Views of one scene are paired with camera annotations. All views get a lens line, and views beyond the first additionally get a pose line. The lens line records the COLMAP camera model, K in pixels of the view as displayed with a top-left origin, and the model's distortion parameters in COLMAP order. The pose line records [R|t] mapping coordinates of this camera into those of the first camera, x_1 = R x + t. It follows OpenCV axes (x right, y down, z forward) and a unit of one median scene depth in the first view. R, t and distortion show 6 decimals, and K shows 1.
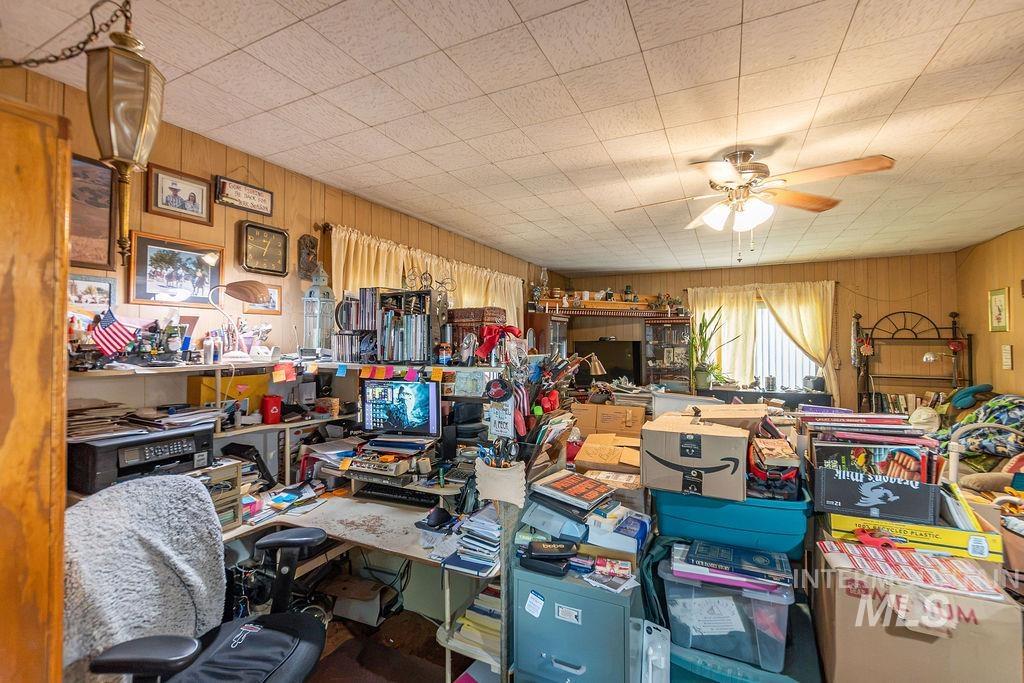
lens RADIAL K [[441.3, 0, 511.5], [0, 441.3, 335.8], [0, 0, 1]] dist [-0.006484, 0.001601]
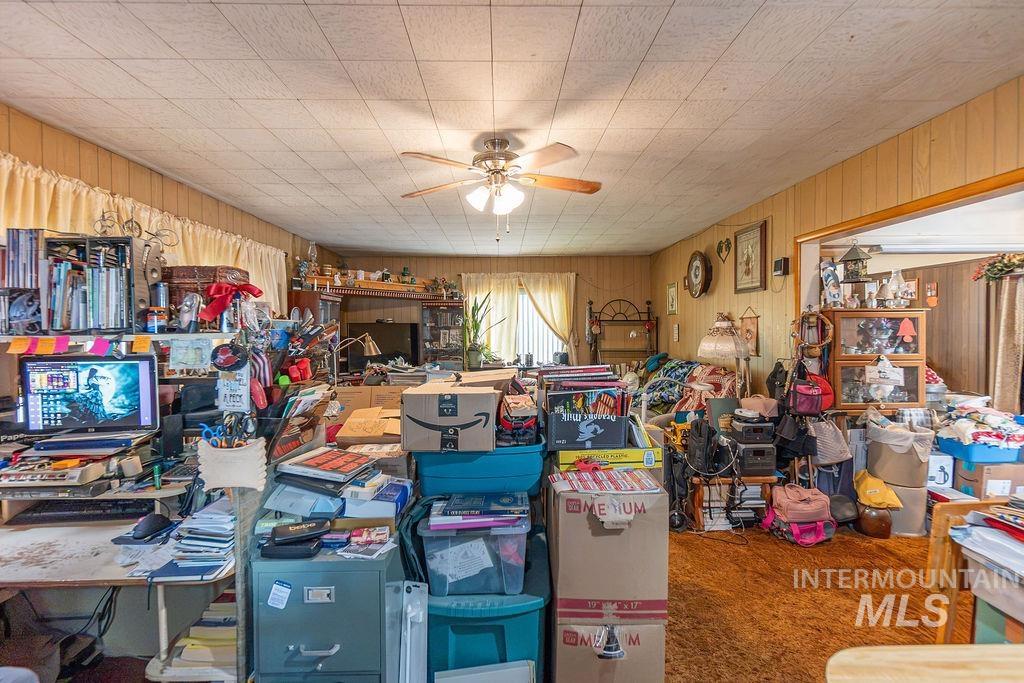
lens RADIAL K [[441.3, 0, 510.0], [0, 441.3, 335.4], [0, 0, 1]] dist [-0.006484, 0.001601]
pose [[0.888270, -0.011381, 0.459181, 0.043921], [-0.000234, 0.999682, 0.025231, 0.042494], [-0.459322, -0.022519, 0.887984, 0.005718]]
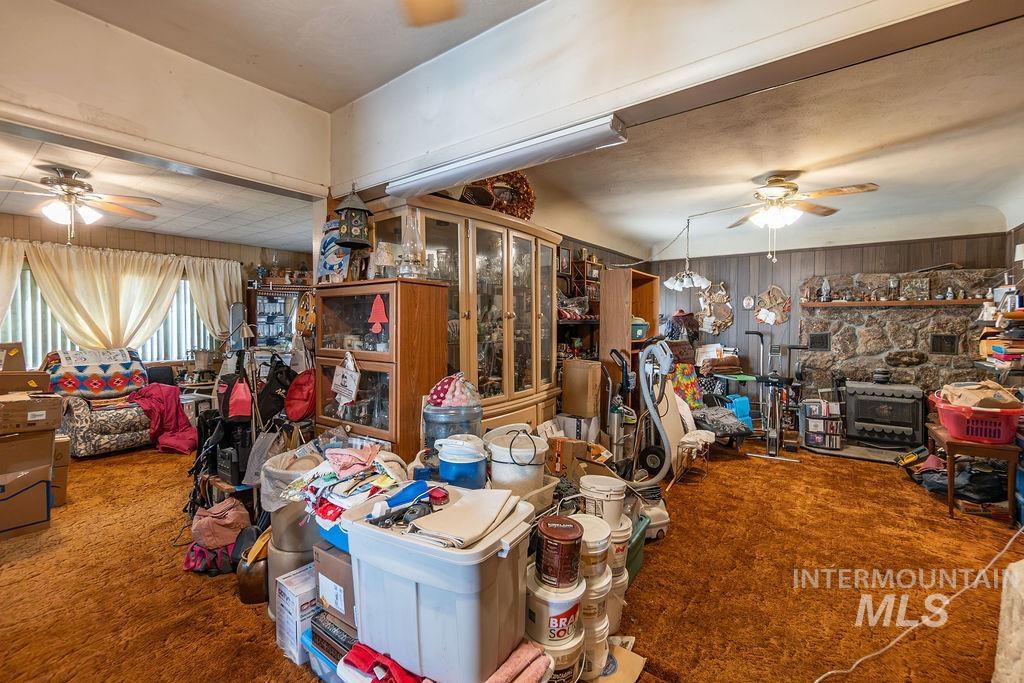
lens RADIAL K [[441.3, 0, 511.2], [0, 441.3, 336.1], [0, 0, 1]] dist [-0.006484, 0.001601]
pose [[0.983407, 0.008729, -0.181203, 2.461826], [-0.001701, 0.999241, 0.038904, 0.073013], [0.181405, -0.037951, 0.982676, -0.171644]]
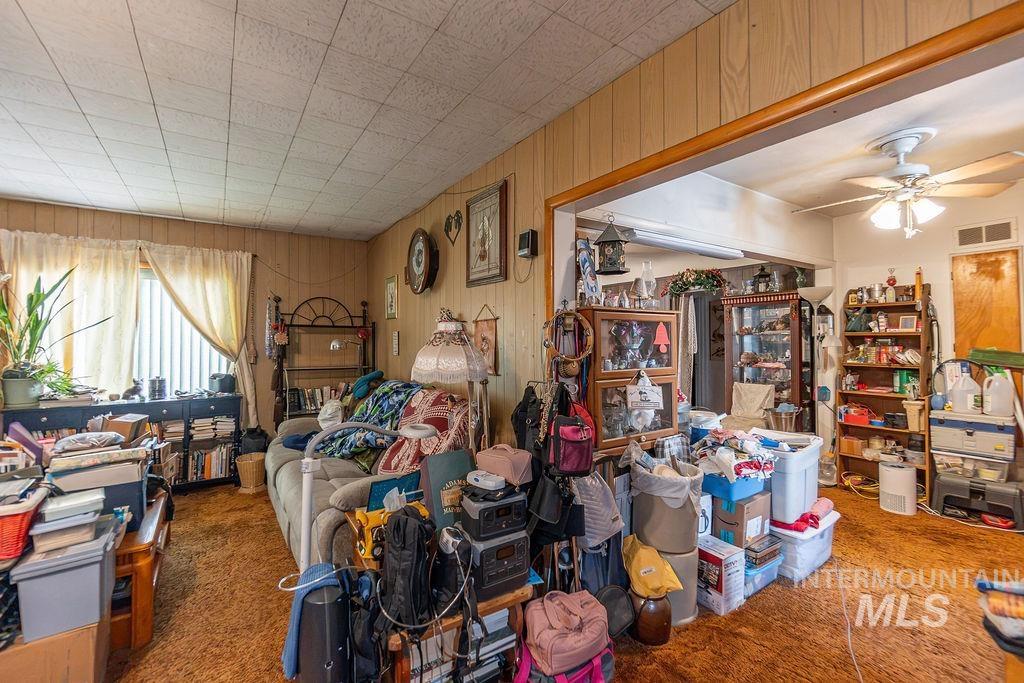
lens RADIAL K [[441.3, 0, 513.8], [0, 441.3, 336.4], [0, 0, 1]] dist [-0.006484, 0.001601]
pose [[0.494913, 0.008814, 0.868898, 0.721866], [-0.009010, 0.999947, -0.005012, 0.069246], [-0.868896, -0.005348, 0.494966, 0.488098]]
